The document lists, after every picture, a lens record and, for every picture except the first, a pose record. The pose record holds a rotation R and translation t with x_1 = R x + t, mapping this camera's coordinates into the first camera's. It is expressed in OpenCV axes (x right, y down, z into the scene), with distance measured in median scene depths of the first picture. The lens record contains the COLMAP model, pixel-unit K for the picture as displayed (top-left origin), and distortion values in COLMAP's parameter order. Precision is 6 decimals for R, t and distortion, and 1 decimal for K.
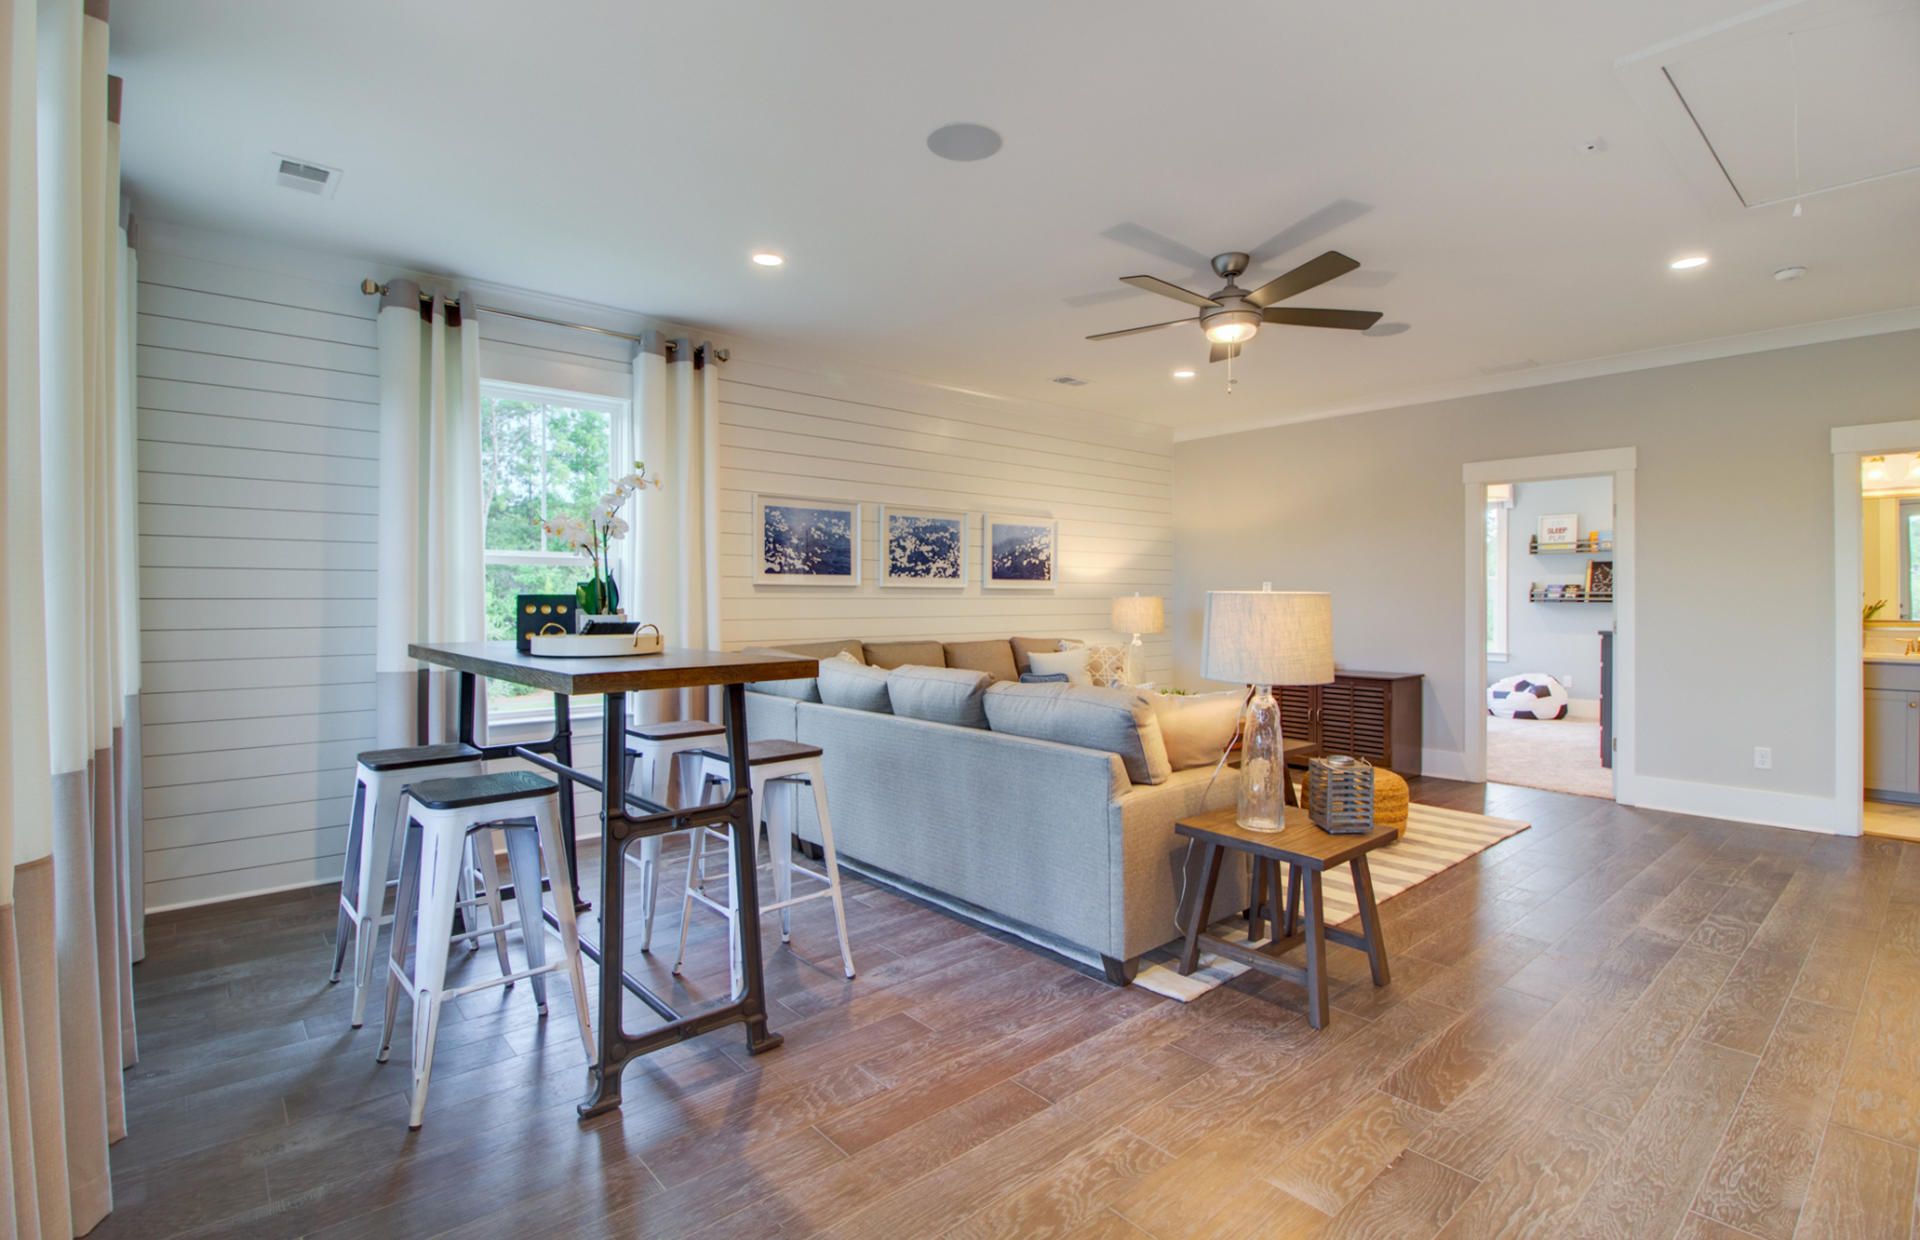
lens RADIAL K [[887.6, 0, 962.4], [0, 887.6, 610.5], [0, 0, 1]] dist [-0.003721, -0.000558]
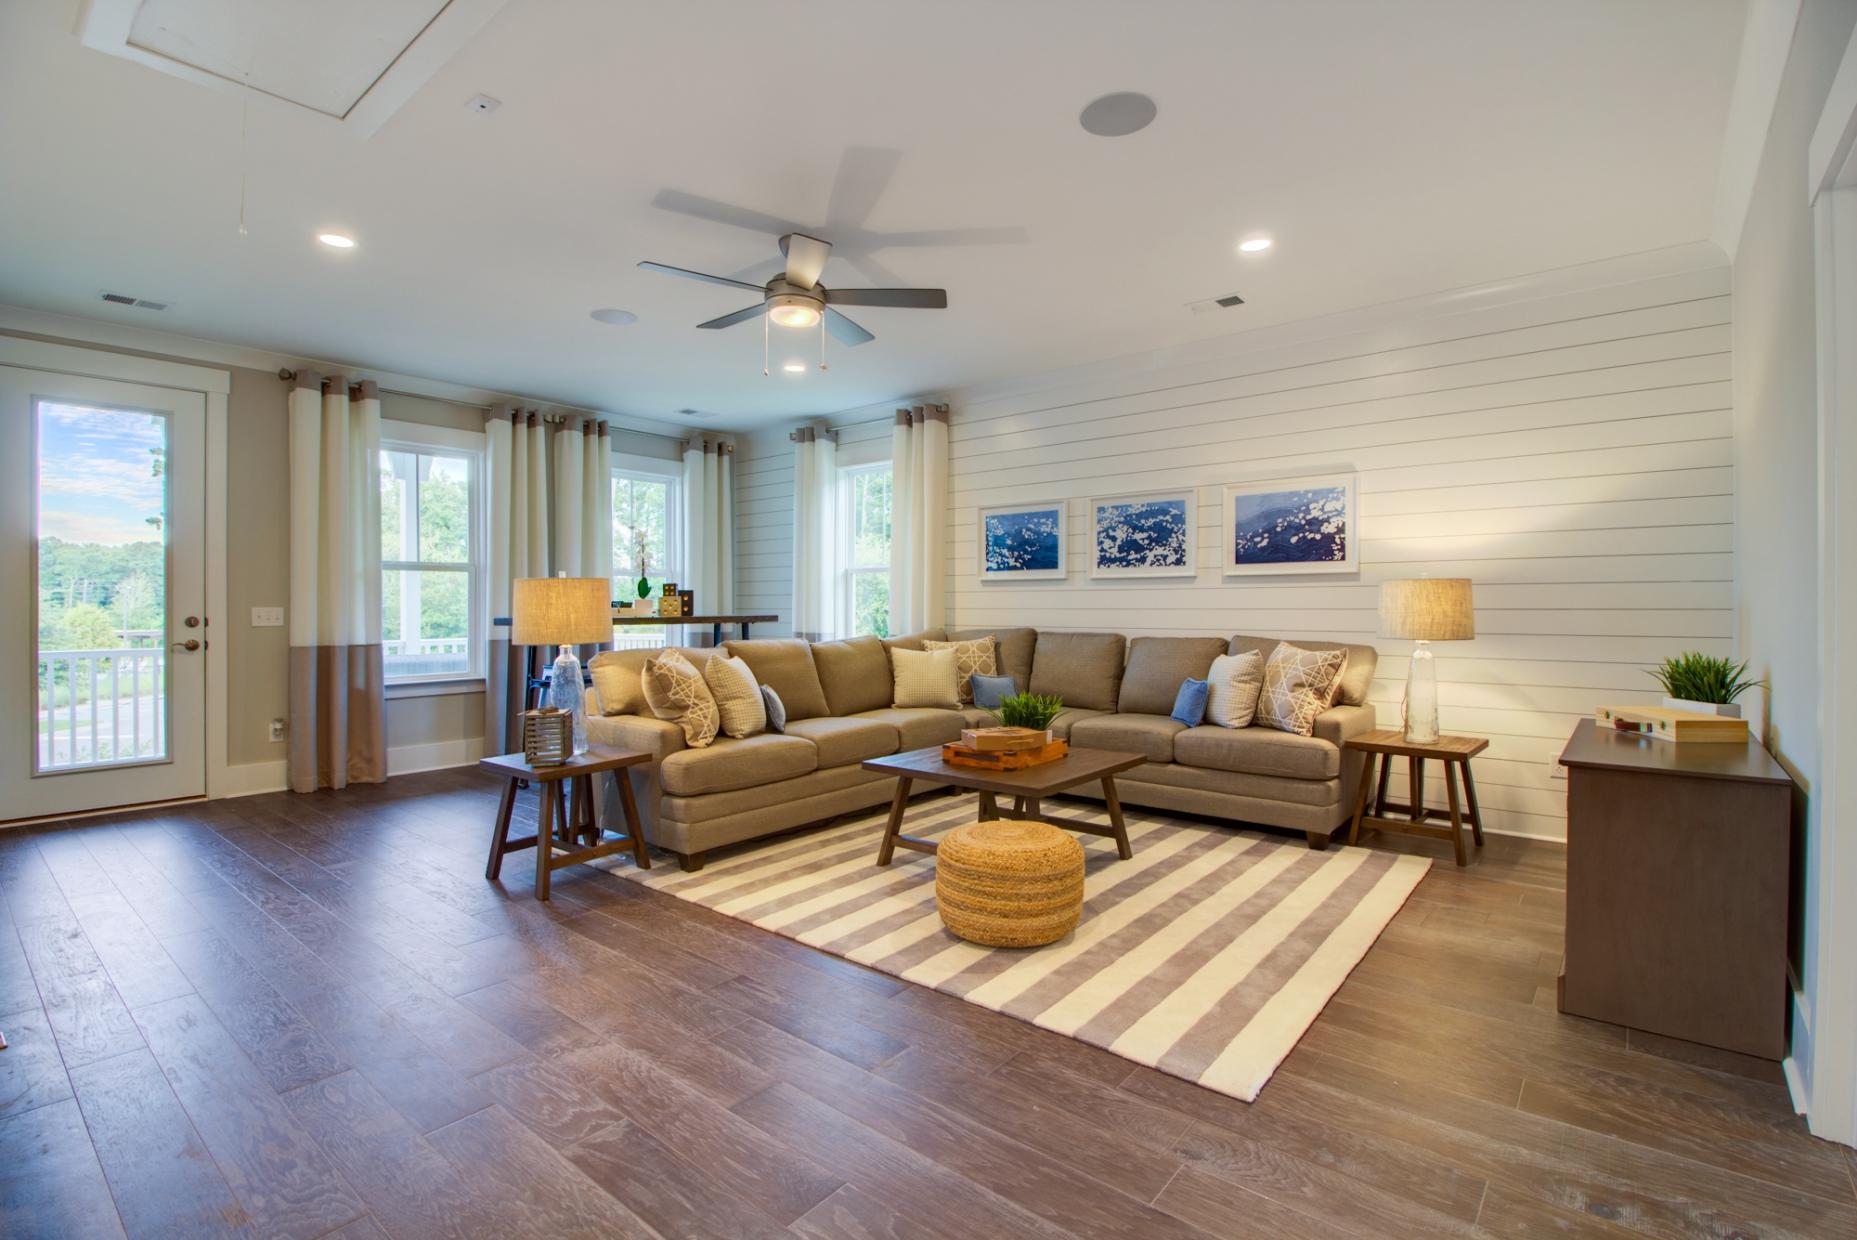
lens RADIAL K [[858.9, 0, 931.2], [0, 858.9, 615.6], [0, 0, 1]] dist [-0.000777, -0.000770]
pose [[0.157009, 0.008363, -0.987562, 0.832354], [-0.013715, 0.999886, 0.006287, 0.011756], [0.987502, 0.012557, 0.157105, 0.650735]]
